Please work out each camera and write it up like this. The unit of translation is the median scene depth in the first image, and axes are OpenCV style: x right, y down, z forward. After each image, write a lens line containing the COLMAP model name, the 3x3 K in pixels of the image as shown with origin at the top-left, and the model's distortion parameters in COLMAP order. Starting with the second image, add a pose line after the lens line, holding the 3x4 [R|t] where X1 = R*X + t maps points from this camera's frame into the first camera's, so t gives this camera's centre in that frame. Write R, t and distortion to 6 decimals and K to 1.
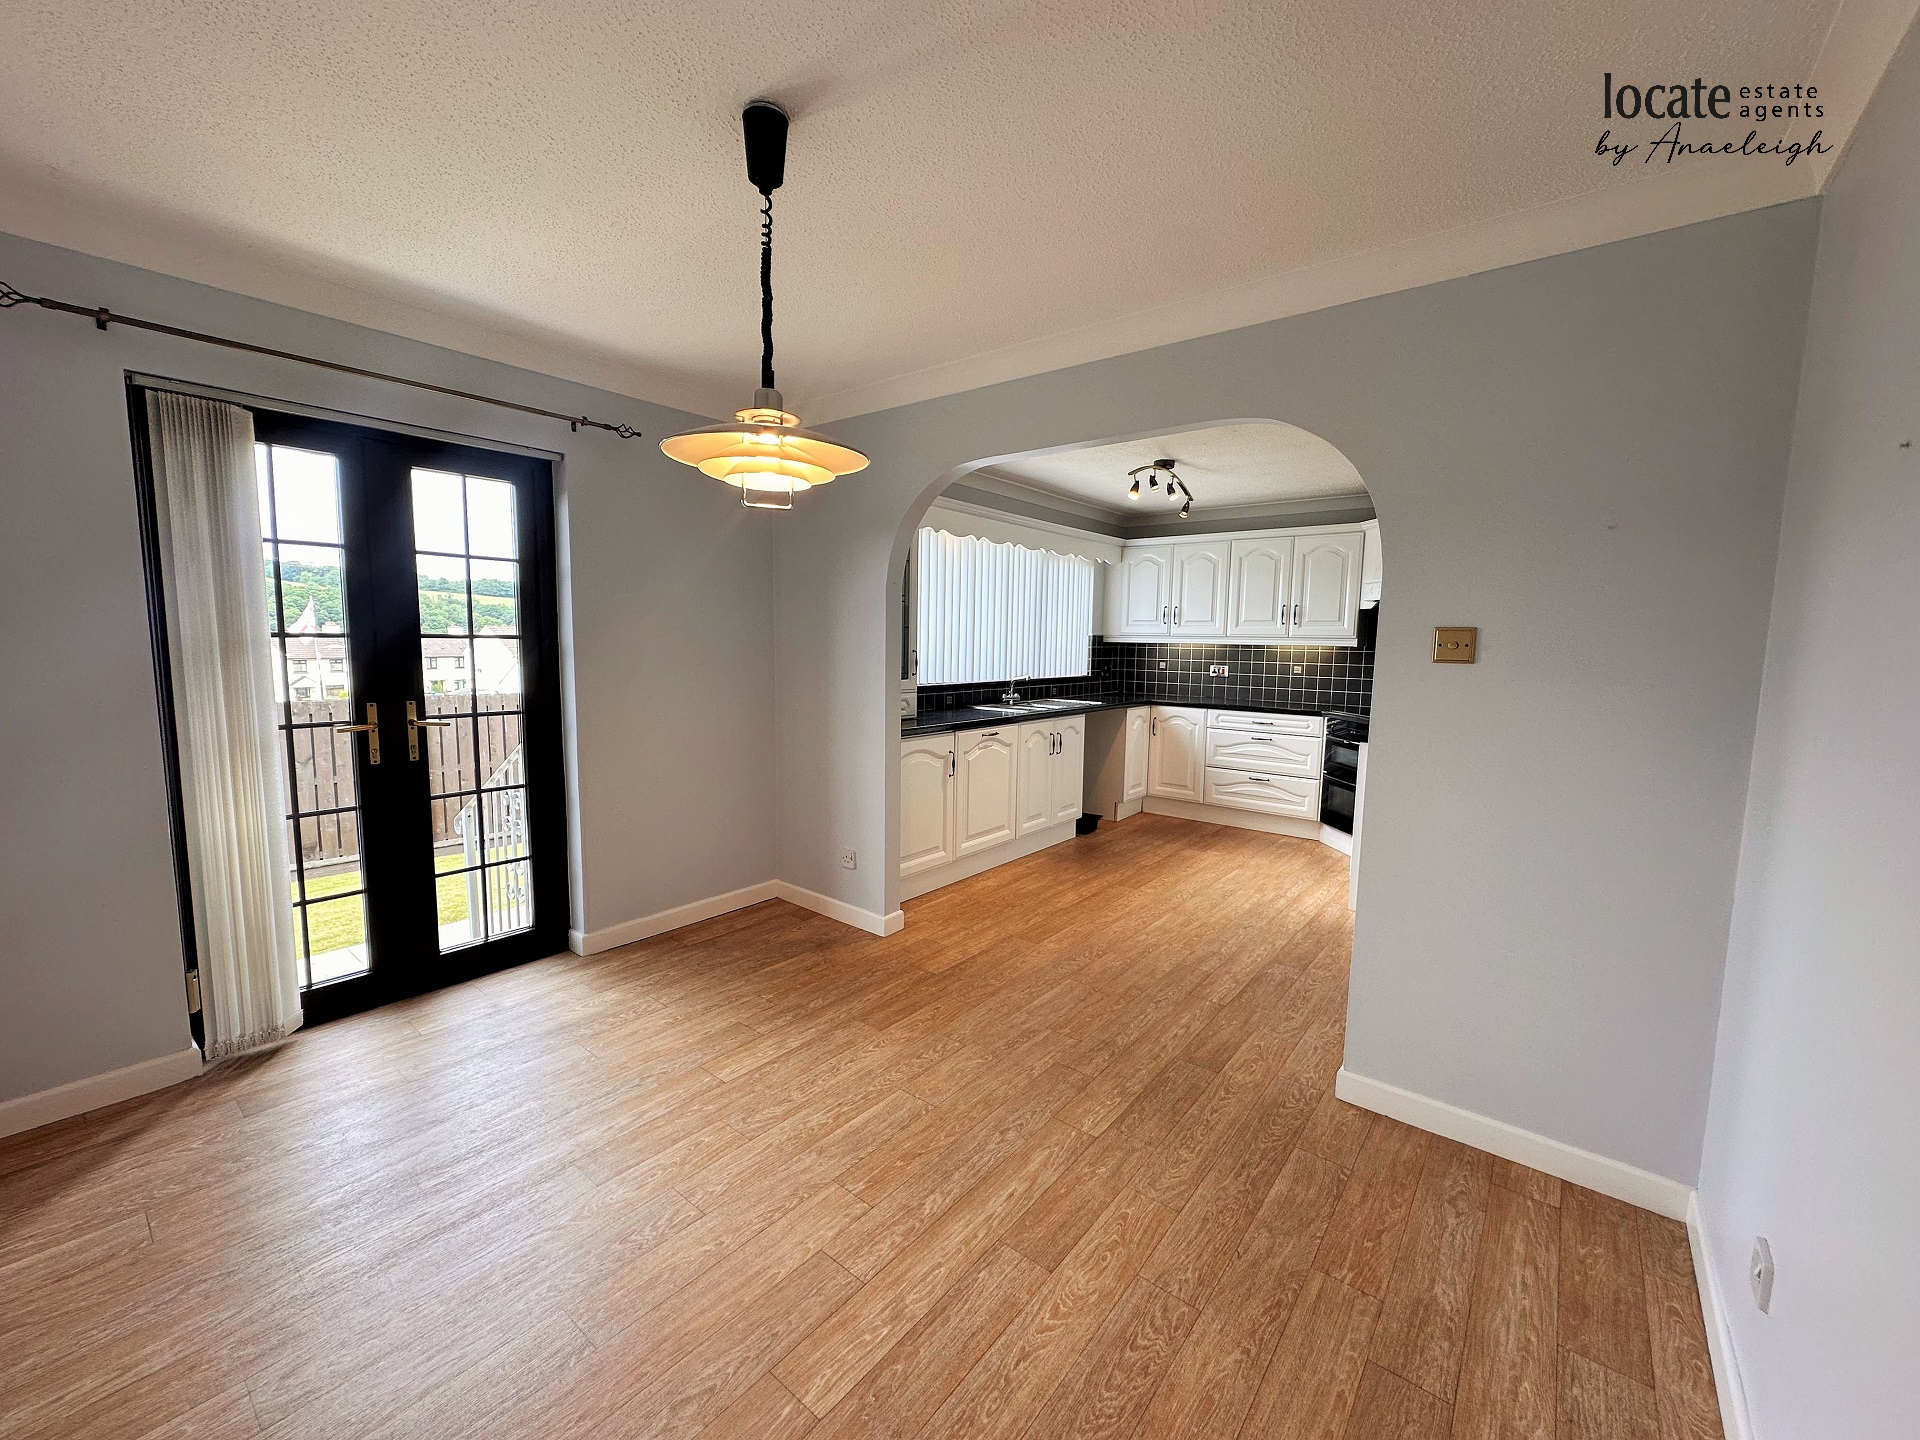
lens RADIAL K [[766.8, 0, 958.7], [0, 766.8, 722.1], [0, 0, 1]] dist [-0.006554, 0.001628]
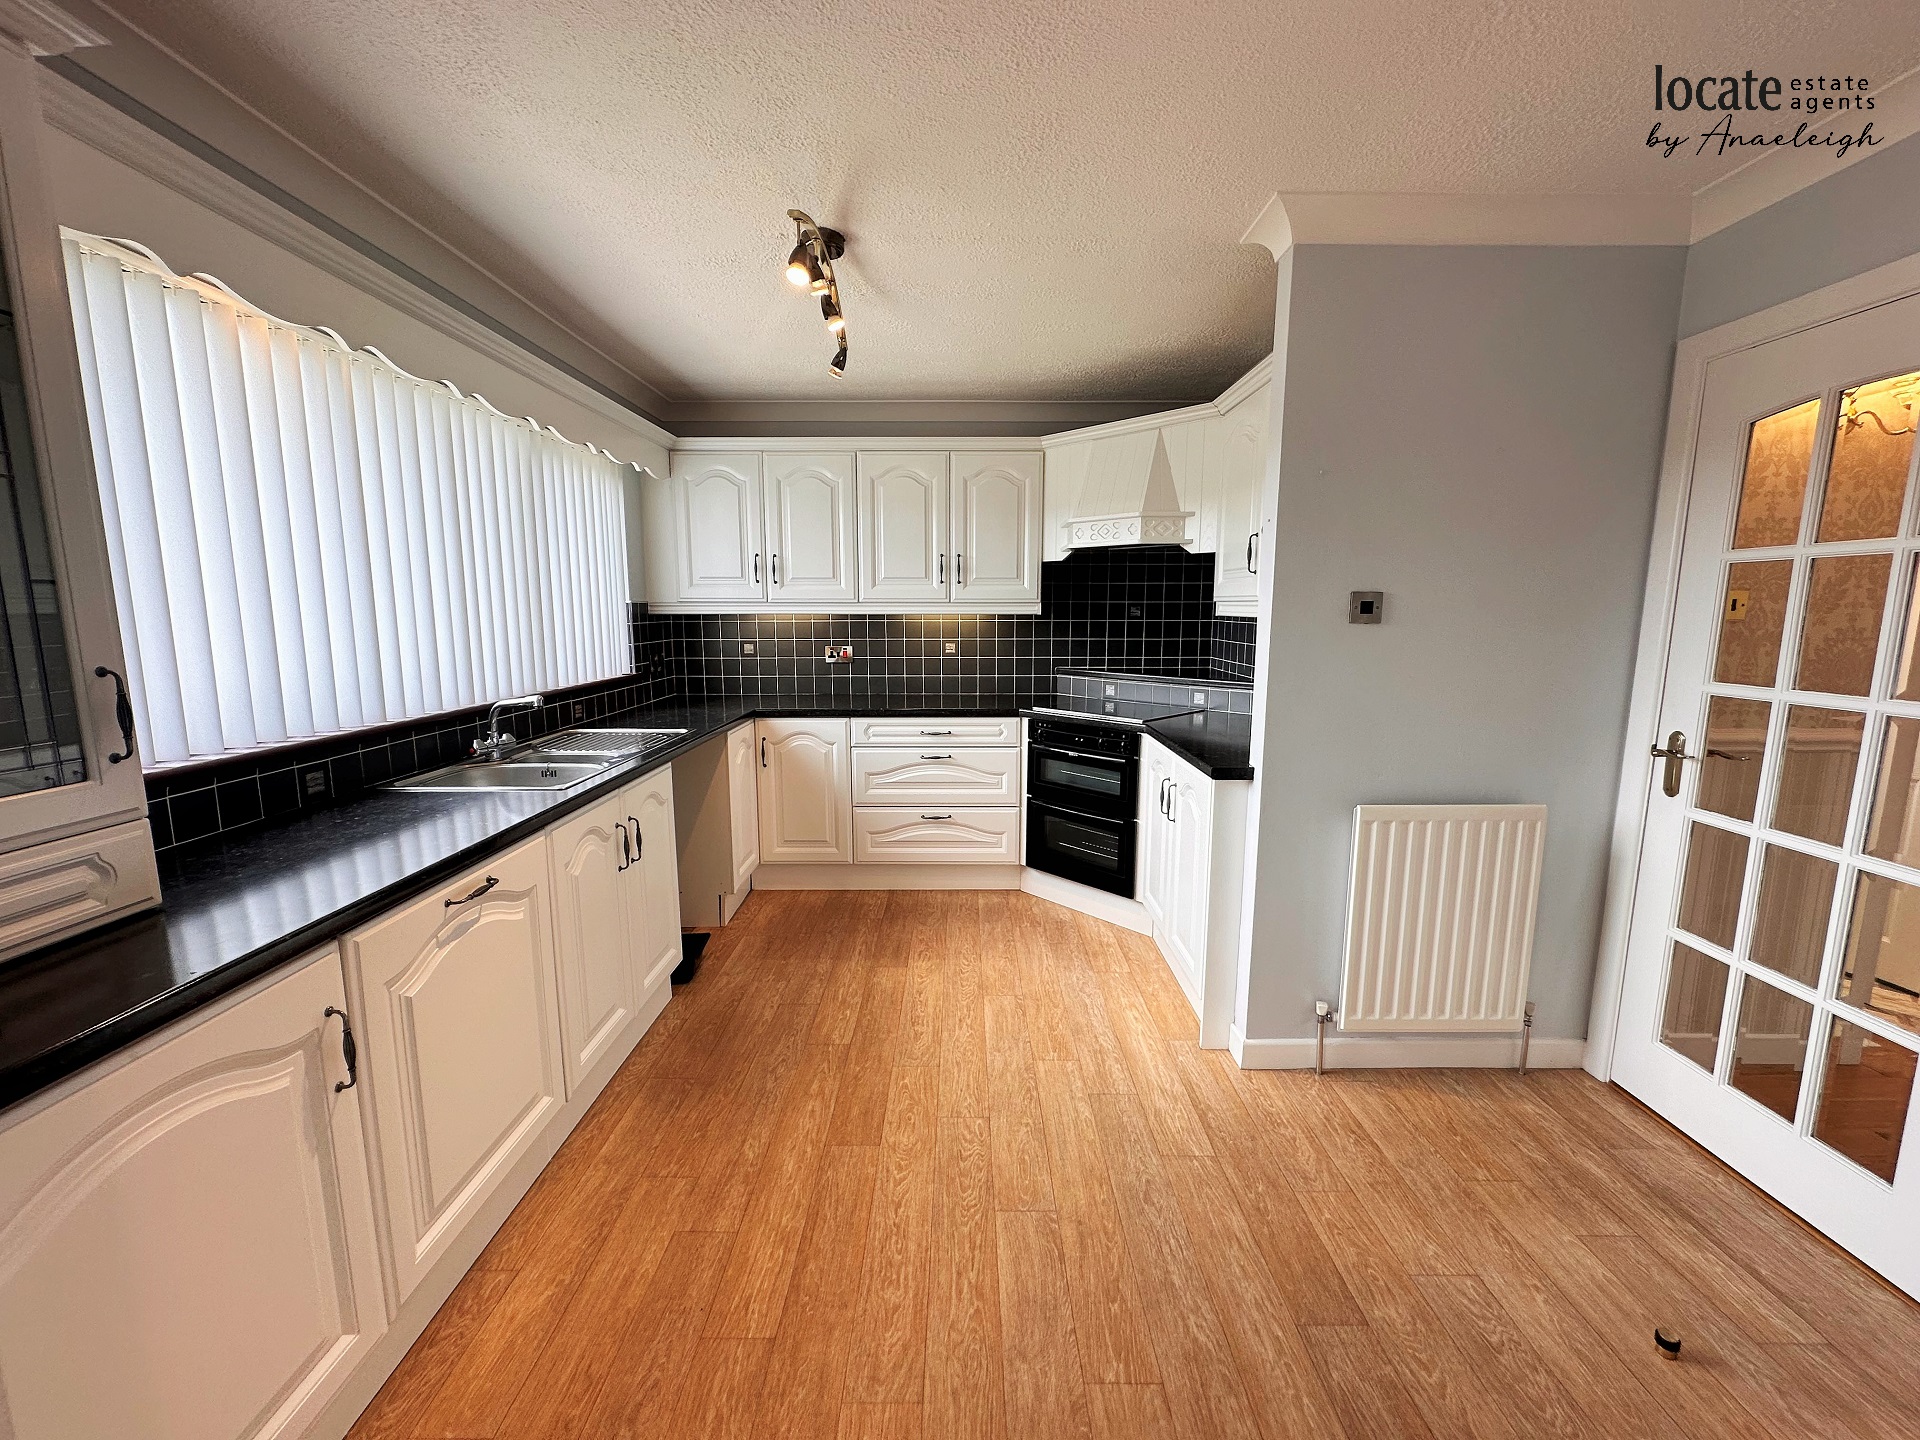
lens RADIAL K [[766.8, 0, 958.7], [0, 766.8, 722.1], [0, 0, 1]] dist [-0.006554, 0.001628]
pose [[0.782932, -0.107186, 0.612804, 0.007656], [0.079958, 0.994213, 0.071742, -0.053826], [-0.616947, -0.007170, 0.786972, 0.464730]]
